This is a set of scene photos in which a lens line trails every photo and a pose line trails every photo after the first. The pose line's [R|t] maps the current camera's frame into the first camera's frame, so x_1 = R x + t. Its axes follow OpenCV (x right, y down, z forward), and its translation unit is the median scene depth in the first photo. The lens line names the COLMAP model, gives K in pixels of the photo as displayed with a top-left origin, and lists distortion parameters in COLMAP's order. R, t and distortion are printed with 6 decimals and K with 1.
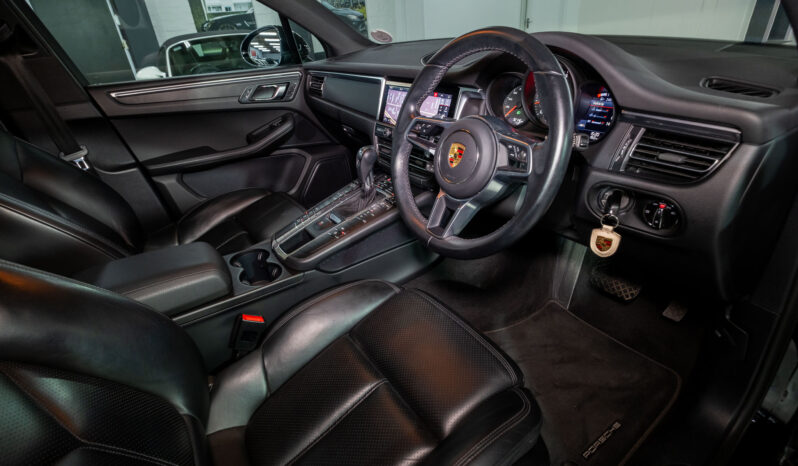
lens RADIAL K [[397.5, 0, 401.3], [0, 397.5, 244.7], [0, 0, 1]] dist [0.002167, -0.002533]
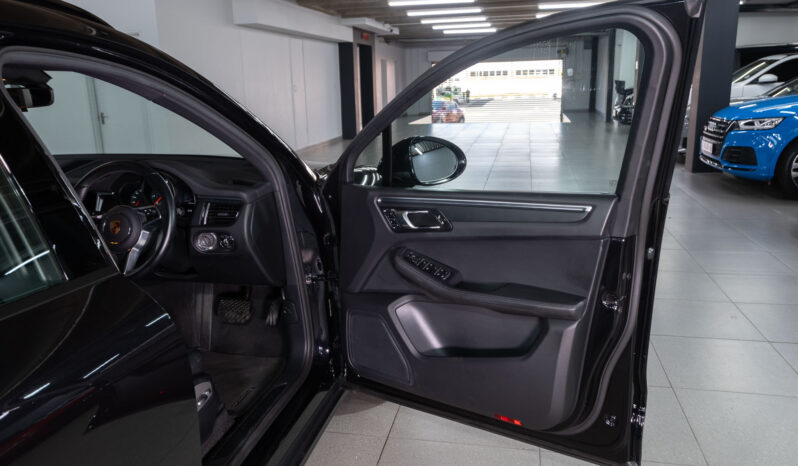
lens RADIAL K [[579.0, 0, 398.1], [0, 579.0, 248.0], [0, 0, 1]] dist [0.003700, 0.003338]
pose [[0.717897, -0.137390, 0.682457, -0.559104], [0.316016, 0.937819, -0.143628, 0.473703], [-0.620288, 0.318777, 0.716675, -1.208729]]
